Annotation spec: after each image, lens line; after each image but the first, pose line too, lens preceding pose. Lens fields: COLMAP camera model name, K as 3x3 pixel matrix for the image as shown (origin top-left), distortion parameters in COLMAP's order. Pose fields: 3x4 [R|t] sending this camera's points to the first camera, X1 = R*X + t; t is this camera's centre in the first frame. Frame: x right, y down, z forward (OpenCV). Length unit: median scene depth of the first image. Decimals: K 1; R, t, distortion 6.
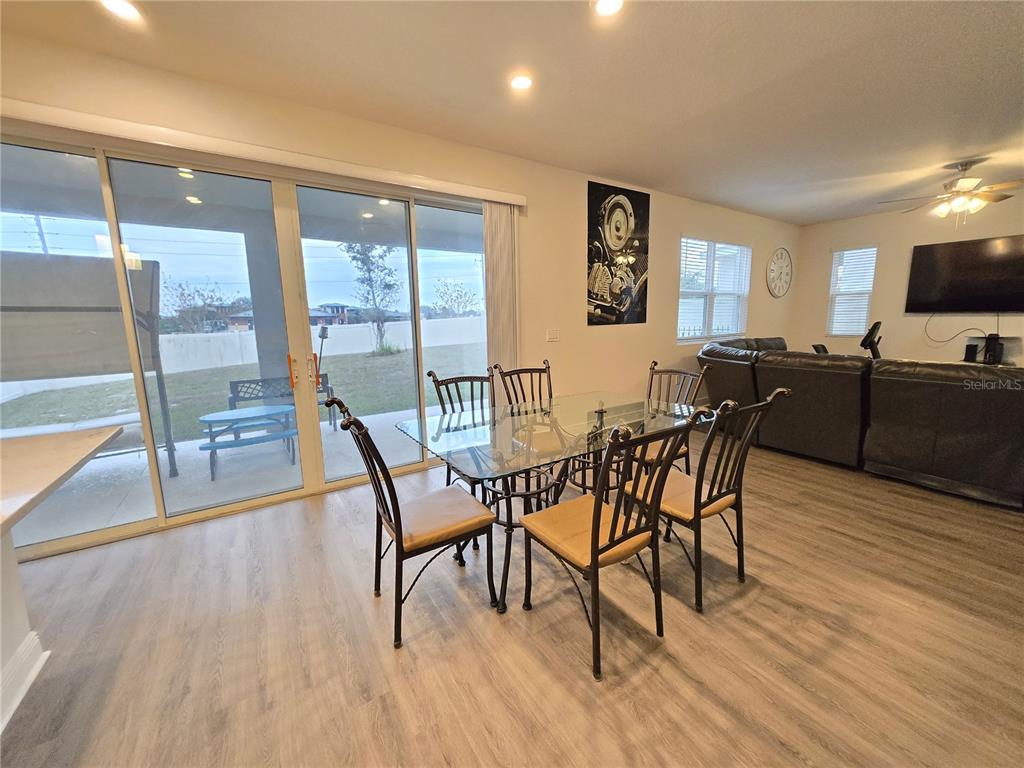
lens RADIAL K [[401.0, 0, 512.0], [0, 401.0, 384.0], [0, 0, 1]] dist [-0.000028, 0.000048]
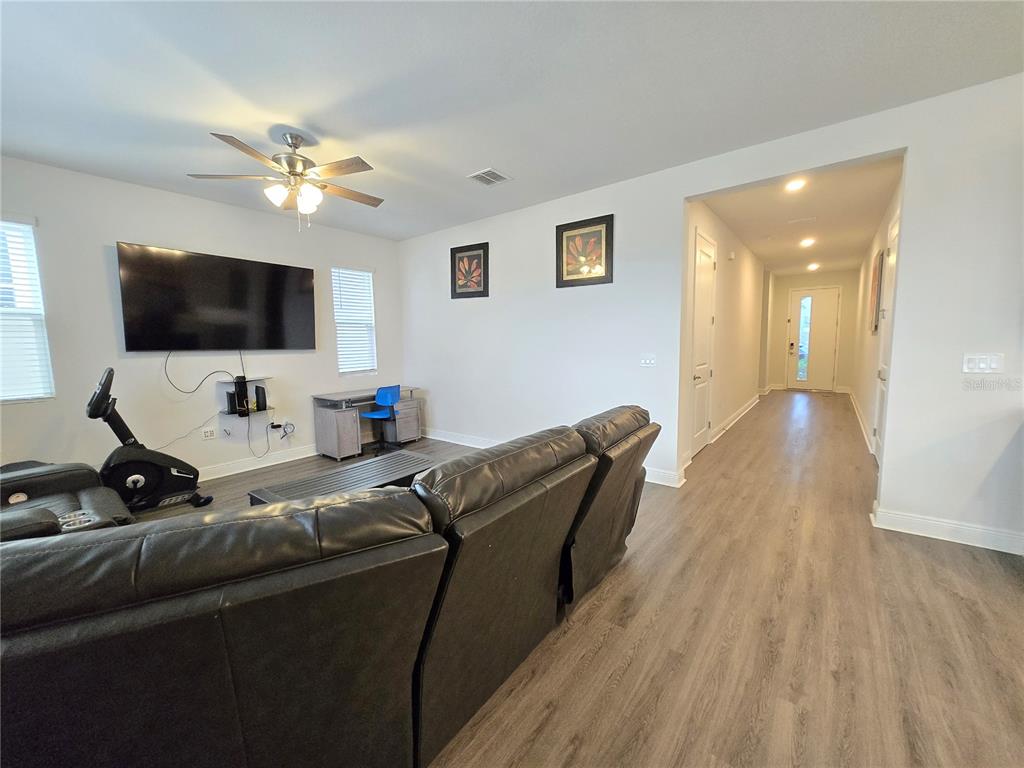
lens RADIAL K [[401.0, 0, 512.0], [0, 401.0, 384.0], [0, 0, 1]] dist [-0.000028, 0.000048]
pose [[-0.328191, -0.083436, 0.940919, 0.249154], [0.172207, 0.974114, 0.146445, -0.132644], [-0.928782, 0.210094, -0.305328, 0.738241]]
